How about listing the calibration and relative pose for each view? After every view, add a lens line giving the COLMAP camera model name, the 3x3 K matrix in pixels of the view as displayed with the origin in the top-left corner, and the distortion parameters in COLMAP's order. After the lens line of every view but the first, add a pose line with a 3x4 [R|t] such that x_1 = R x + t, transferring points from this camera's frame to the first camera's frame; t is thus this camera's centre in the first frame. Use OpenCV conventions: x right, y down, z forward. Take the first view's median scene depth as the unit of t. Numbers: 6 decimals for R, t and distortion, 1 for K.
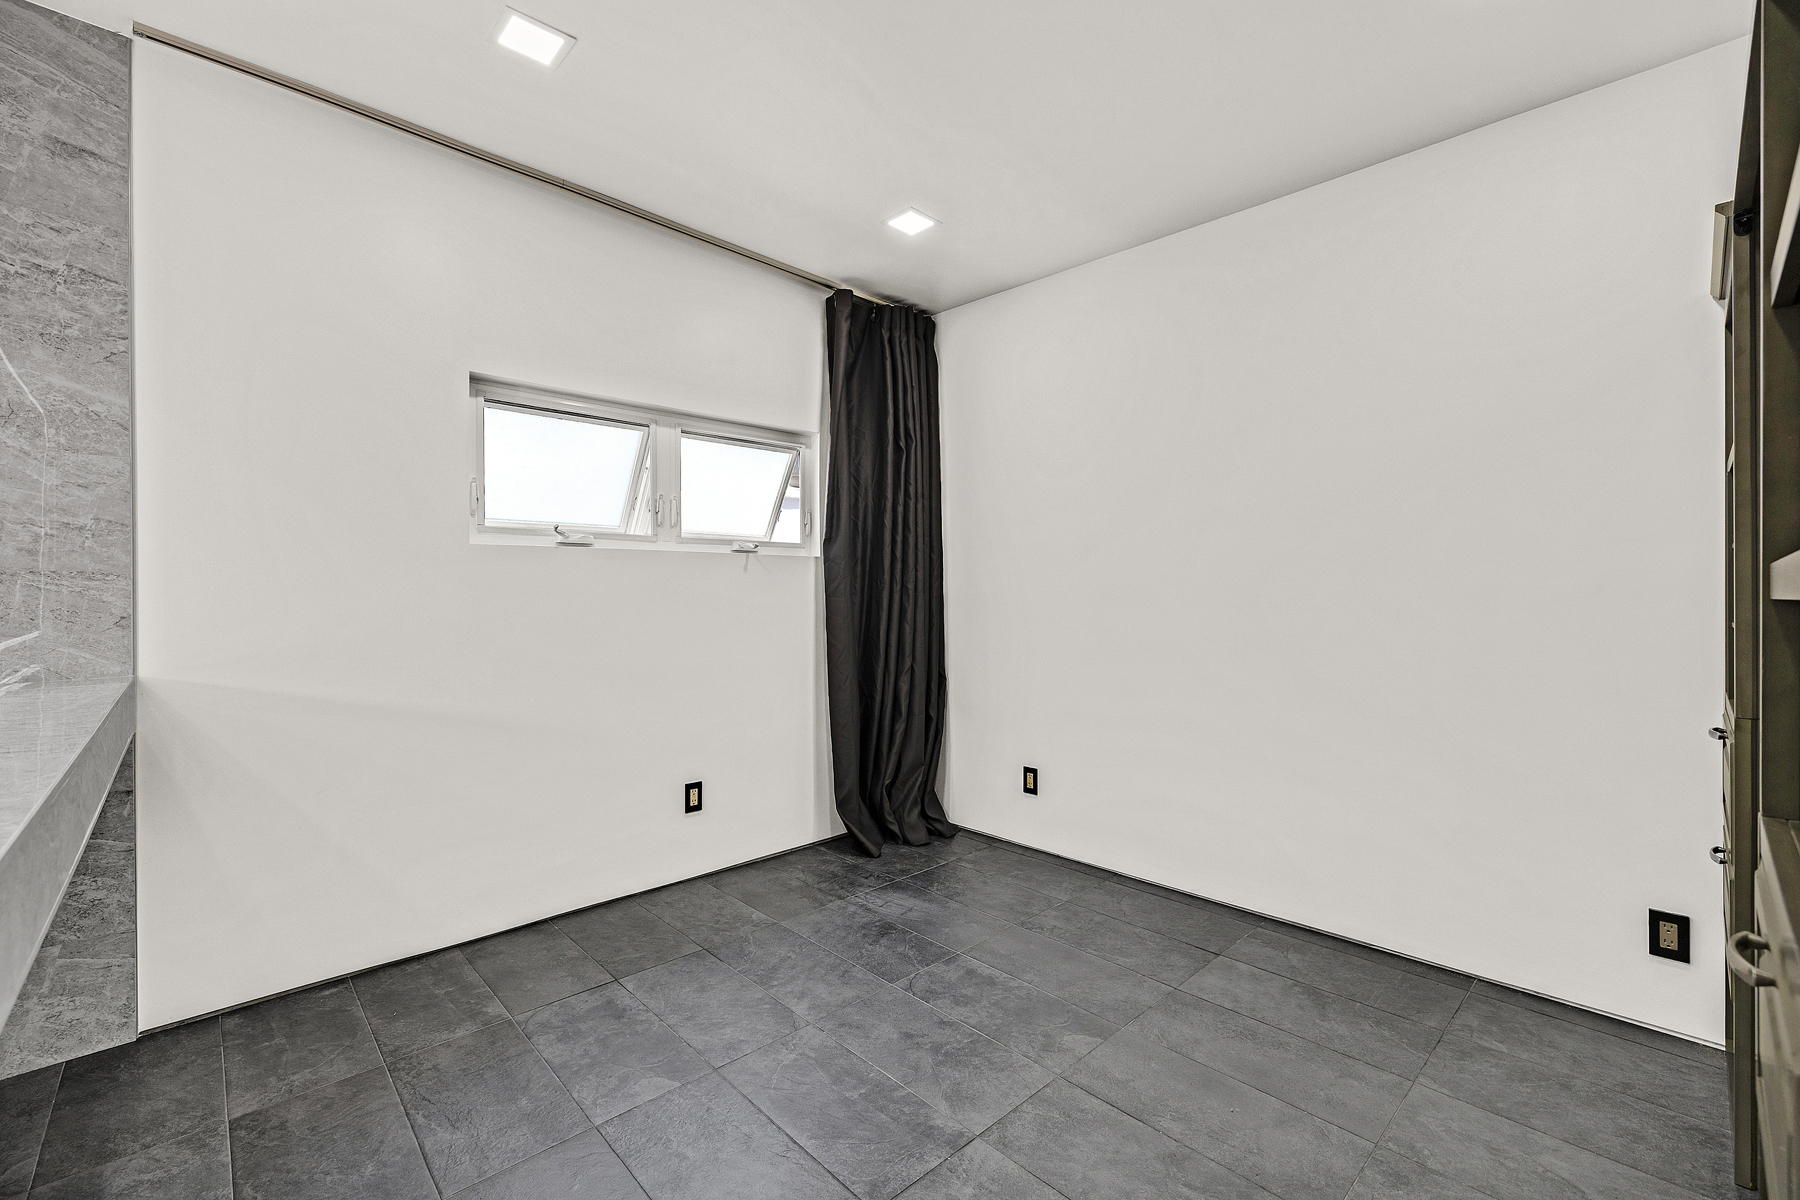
lens RADIAL K [[746.1, 0, 880.1], [0, 746.1, 595.0], [0, 0, 1]] dist [-0.002970, -0.000423]
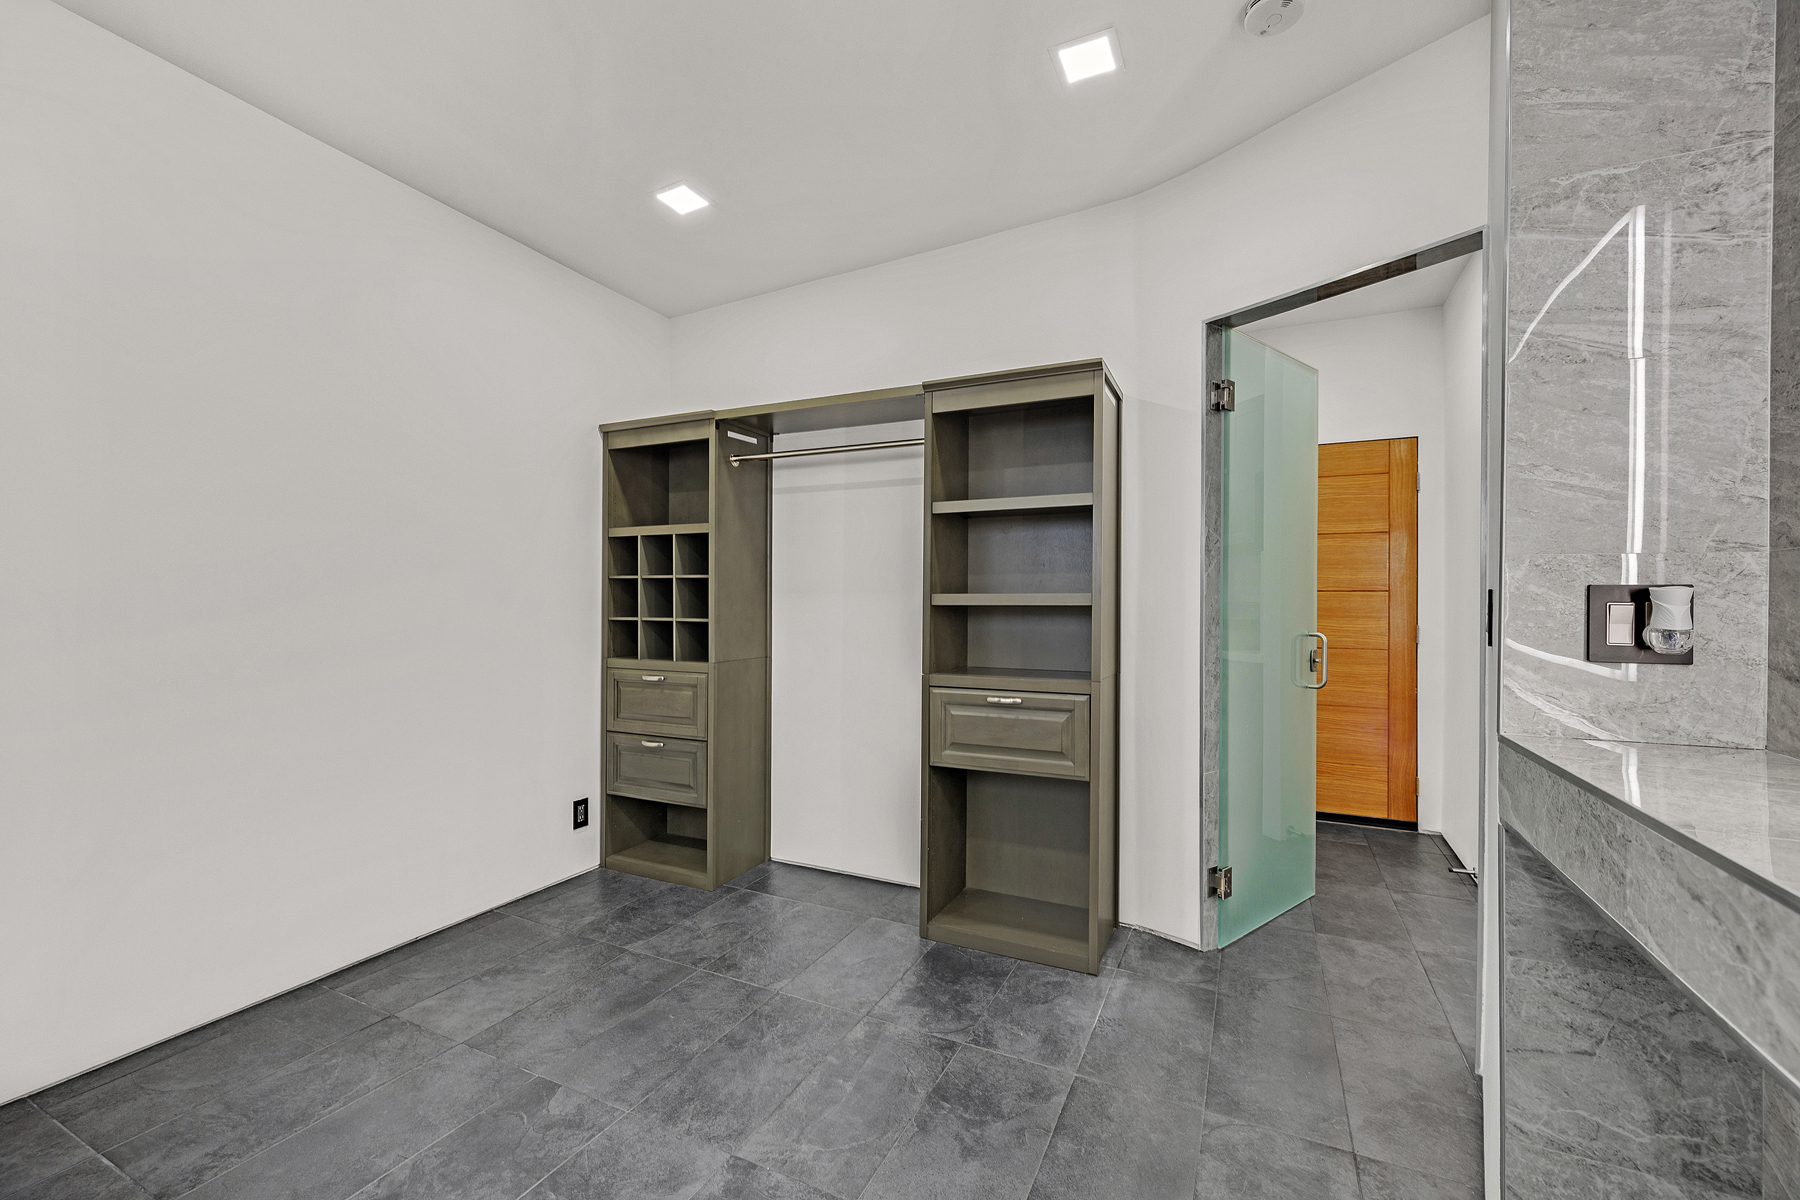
lens RADIAL K [[750.4, 0, 897.5], [0, 750.4, 599.8], [0, 0, 1]] dist [-0.001415, 0.000312]
pose [[-0.375403, 0.008685, 0.926821, -0.662582], [-0.006013, 0.999912, -0.011805, 0.004312], [-0.926842, -0.010004, -0.375318, 0.891417]]
